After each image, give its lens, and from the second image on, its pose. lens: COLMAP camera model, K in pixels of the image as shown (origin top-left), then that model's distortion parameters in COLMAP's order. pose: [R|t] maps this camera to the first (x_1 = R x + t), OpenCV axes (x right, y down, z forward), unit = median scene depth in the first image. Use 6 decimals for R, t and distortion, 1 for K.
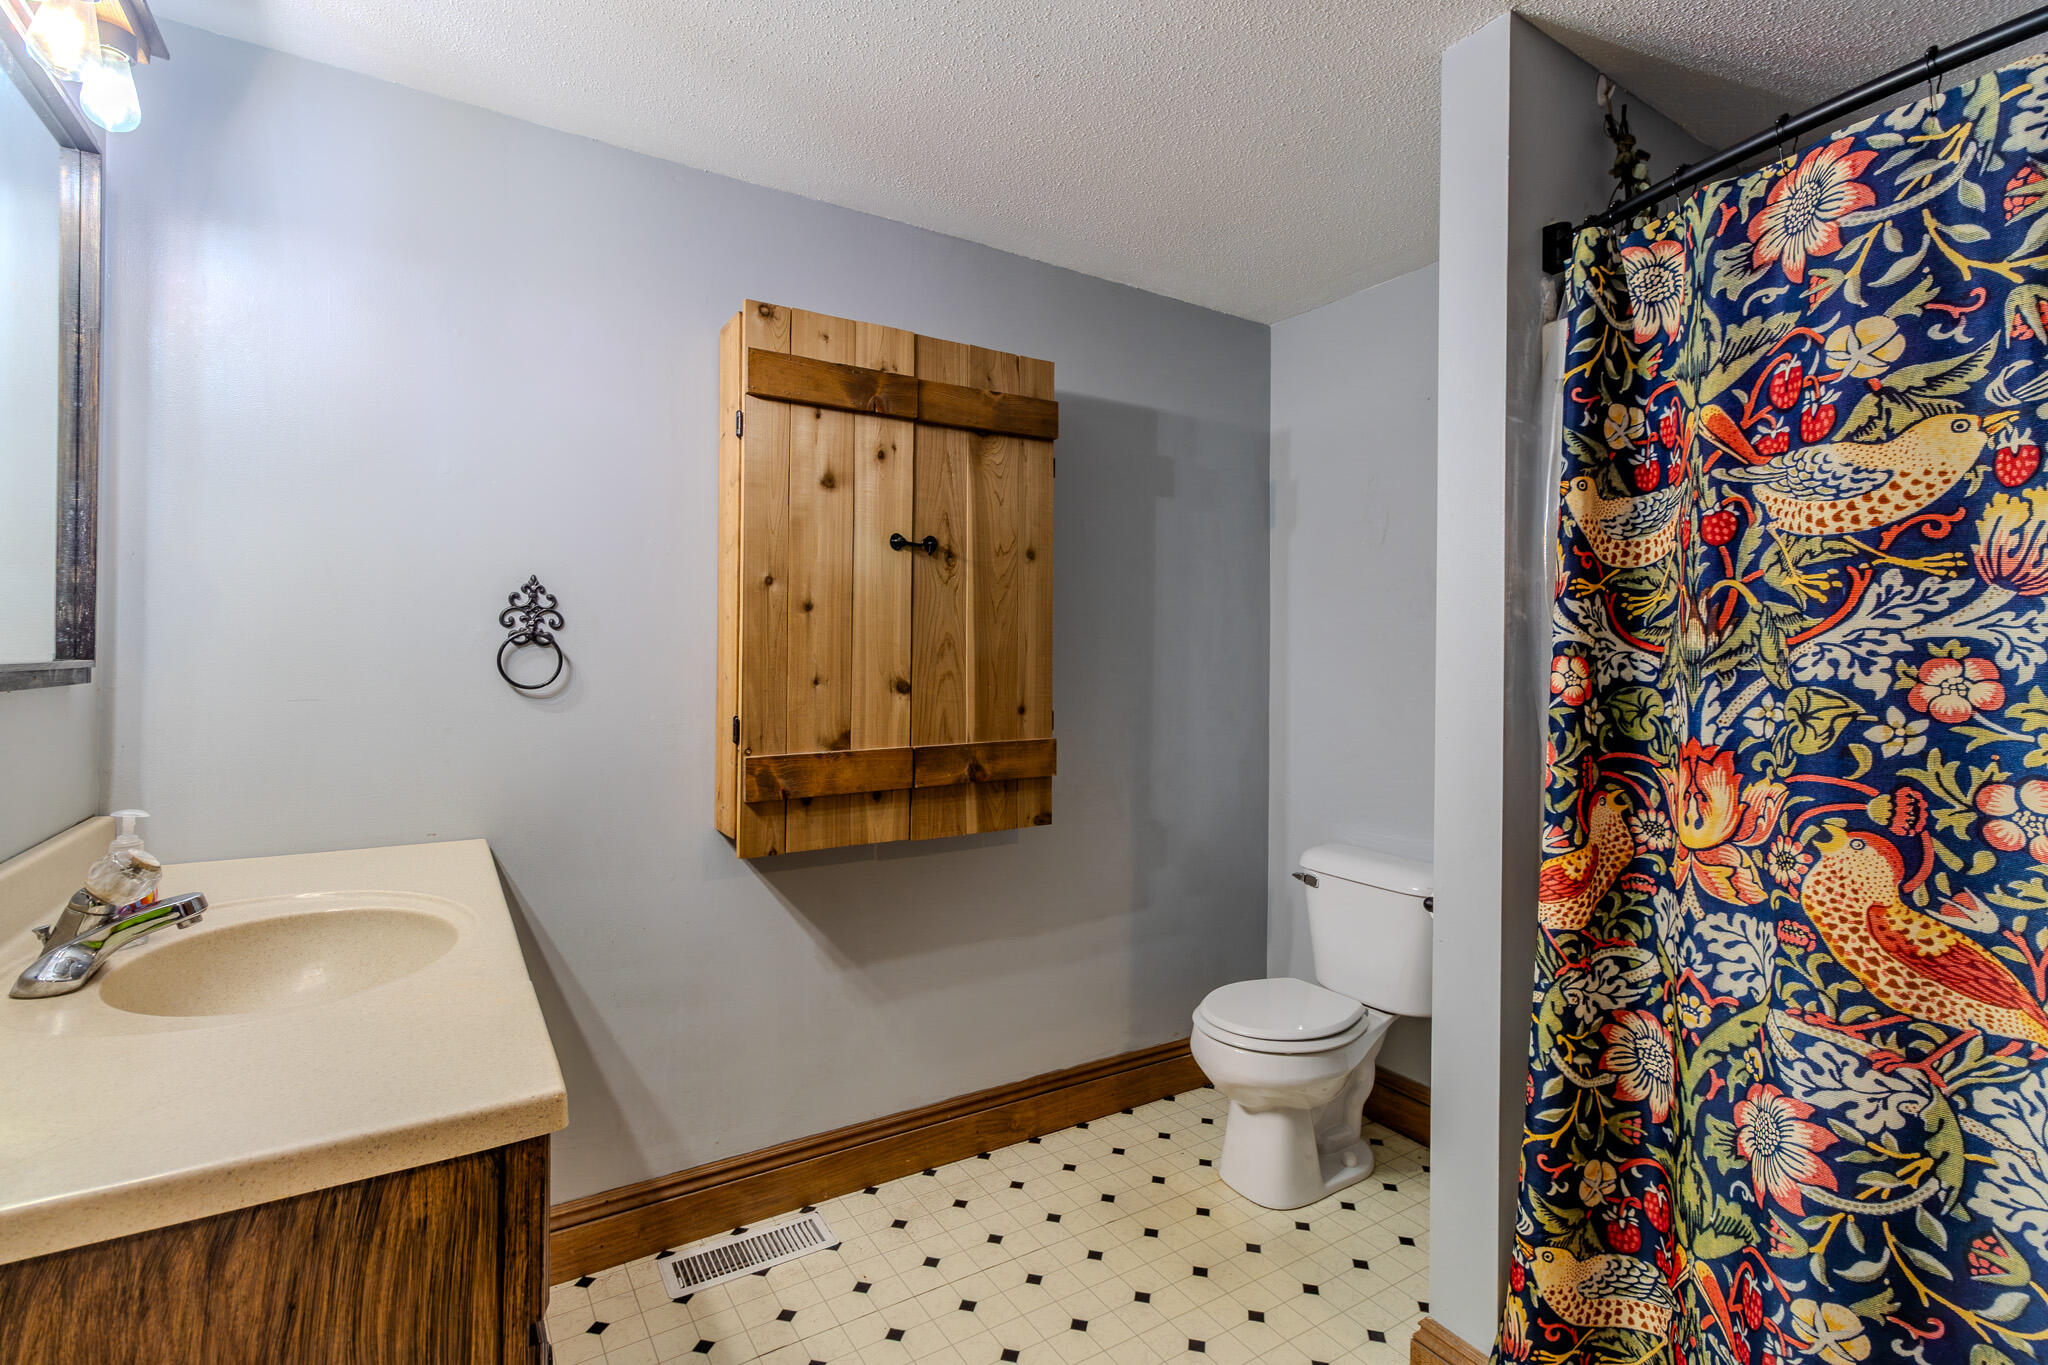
lens RADIAL K [[961.8, 0, 1024.9], [0, 961.8, 658.5], [0, 0, 1]] dist [0.000331, 0.000303]
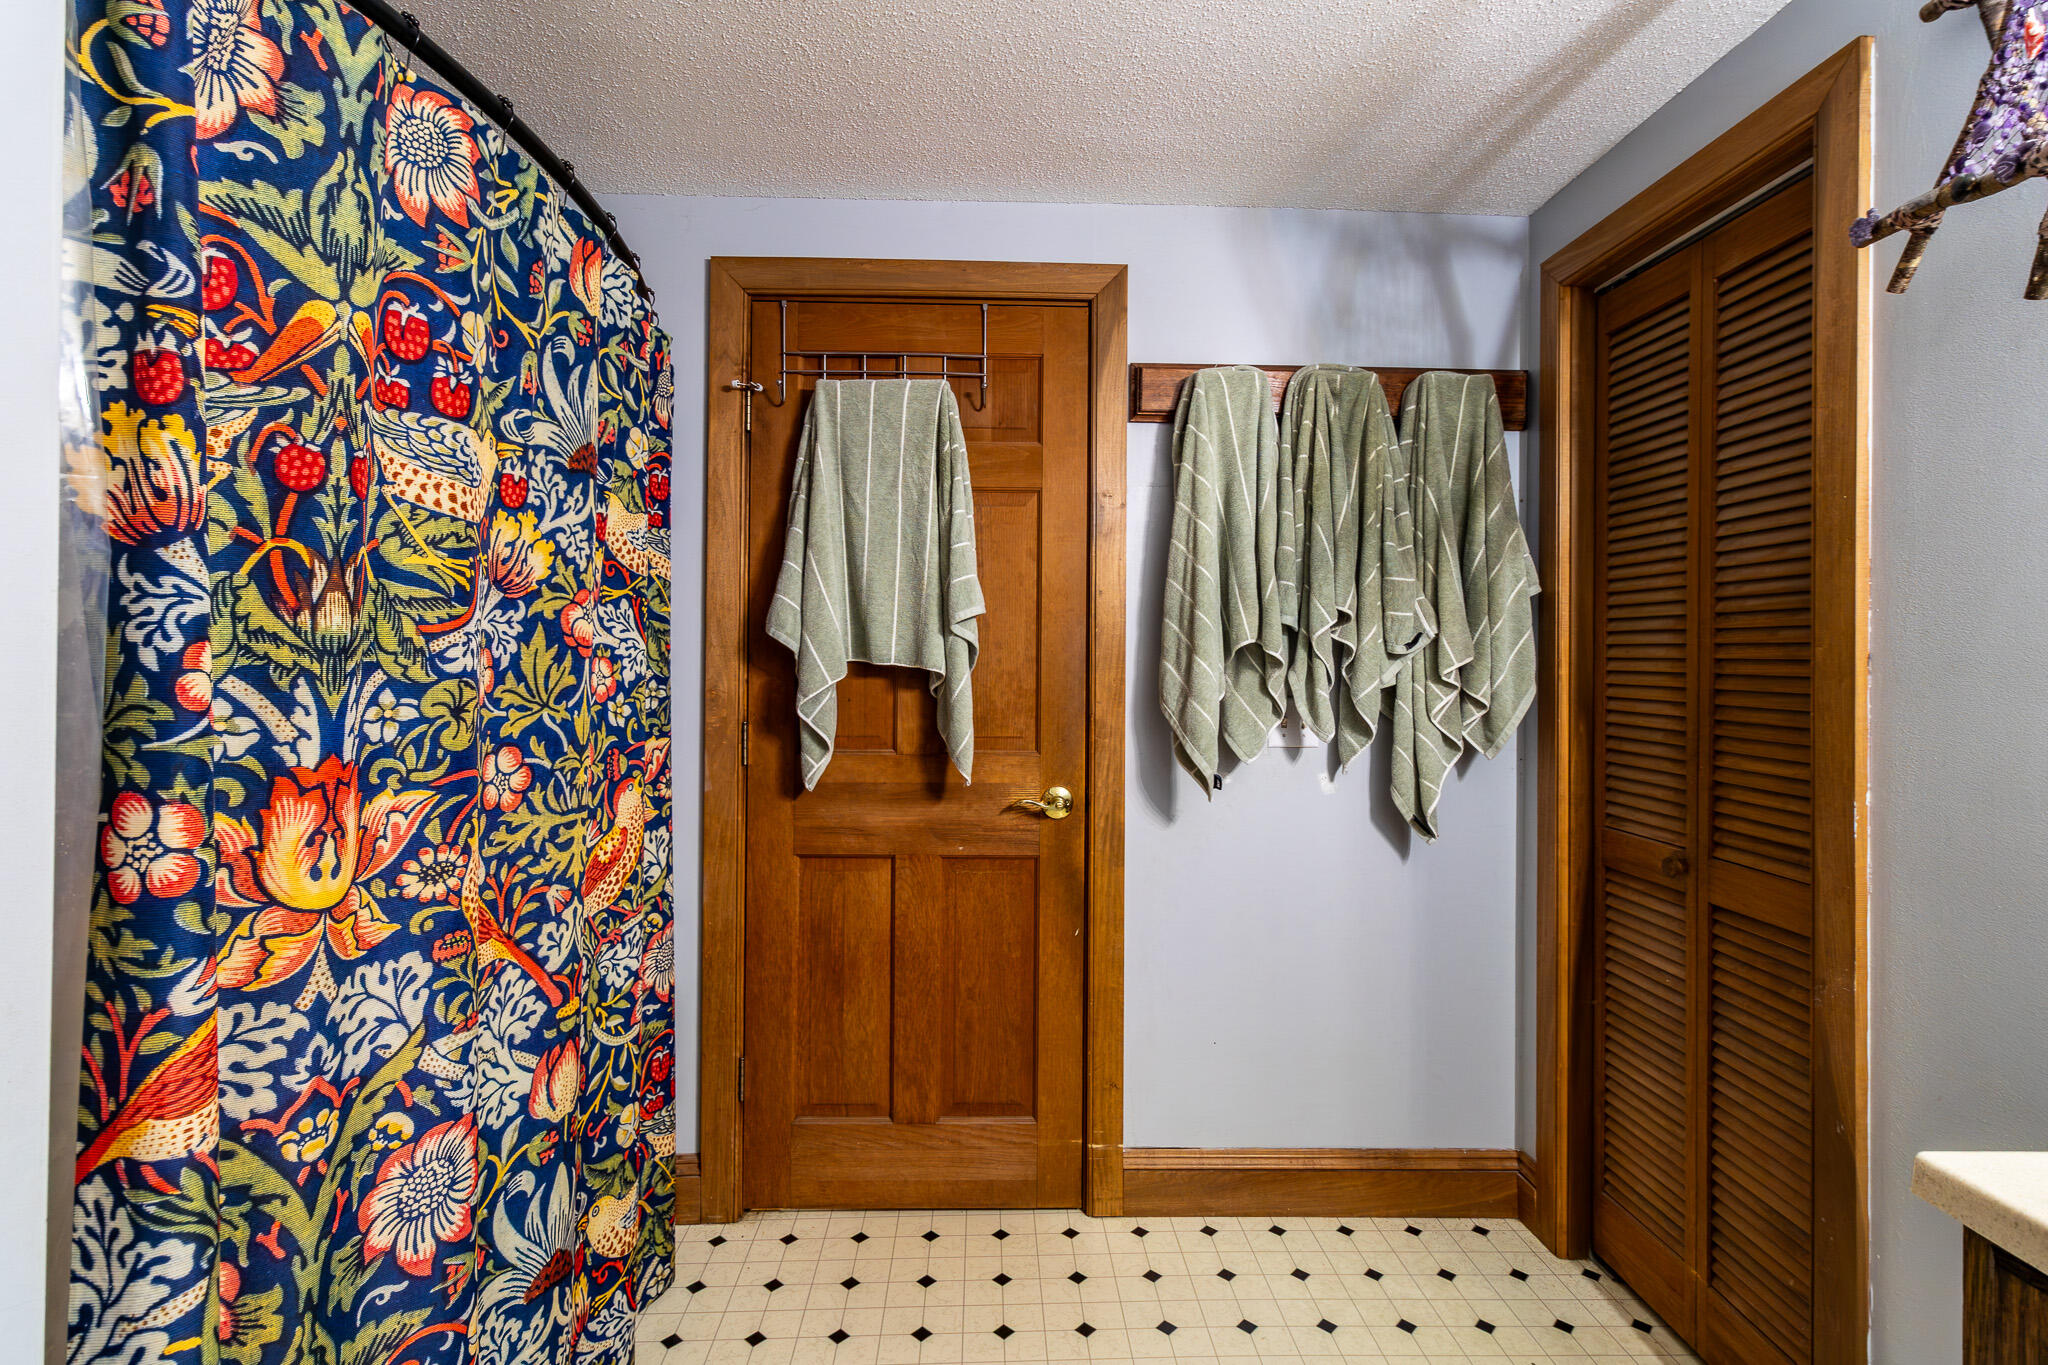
lens RADIAL K [[961.8, 0, 1024.9], [0, 961.8, 658.5], [0, 0, 1]] dist [0.000331, 0.000303]
pose [[-0.852762, -0.020290, 0.521906, -0.145090], [-0.021746, 0.999758, 0.003336, -0.005309], [-0.521847, -0.008504, -0.852996, 1.475374]]
